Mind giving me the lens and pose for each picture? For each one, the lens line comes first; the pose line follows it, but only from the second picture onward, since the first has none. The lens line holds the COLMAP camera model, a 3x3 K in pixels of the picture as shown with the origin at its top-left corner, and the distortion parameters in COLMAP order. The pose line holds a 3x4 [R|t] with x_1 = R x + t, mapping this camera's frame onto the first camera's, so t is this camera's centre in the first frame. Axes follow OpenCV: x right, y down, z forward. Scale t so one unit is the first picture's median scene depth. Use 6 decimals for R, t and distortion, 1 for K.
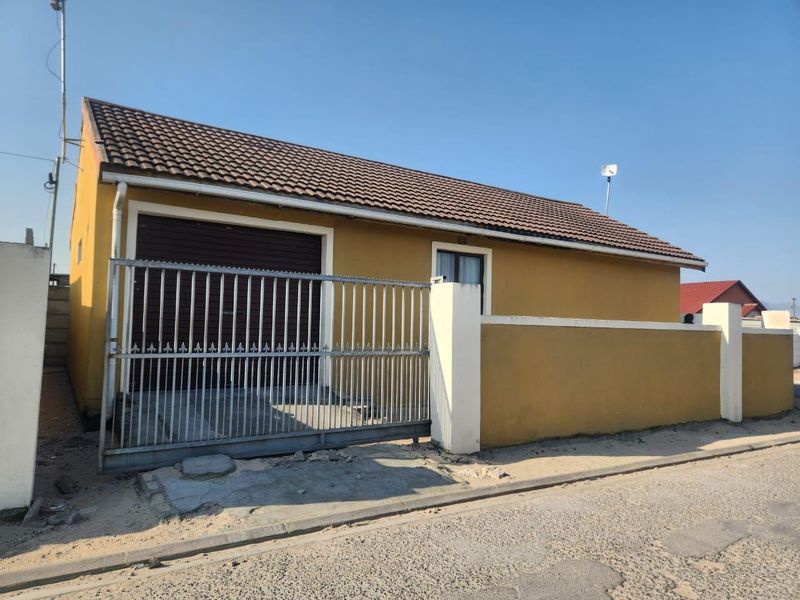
lens RADIAL K [[571.7, 0, 399.7], [0, 571.7, 295.7], [0, 0, 1]] dist [0.066877, -0.047452]
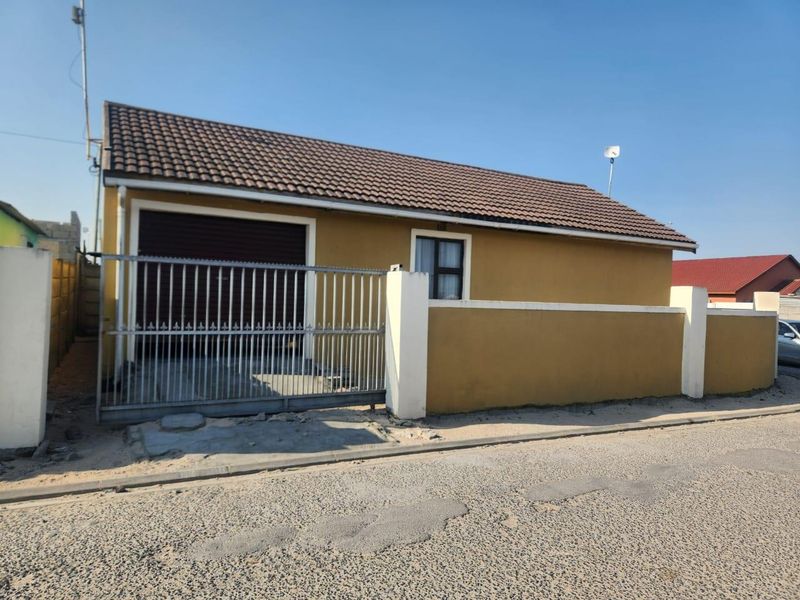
lens RADIAL K [[571.7, 0, 397.4], [0, 571.7, 299.1], [0, 0, 1]] dist [0.066877, -0.047452]
pose [[0.996429, 0.009358, -0.083920, 0.168801], [-0.004727, 0.998463, 0.055214, -0.028859], [0.084308, -0.054620, 0.994942, -0.133176]]
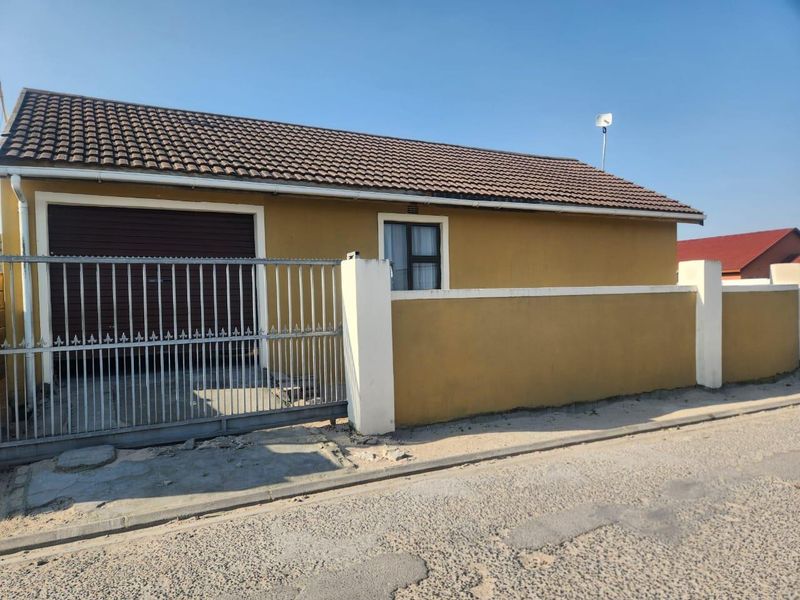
lens RADIAL K [[571.7, 0, 386.4], [0, 571.7, 309.0], [0, 0, 1]] dist [0.066877, -0.047452]
pose [[0.993930, -0.044084, -0.100800, 0.220391], [0.051761, 0.995851, 0.074850, -0.007968], [0.097082, -0.079613, 0.992087, 0.051876]]
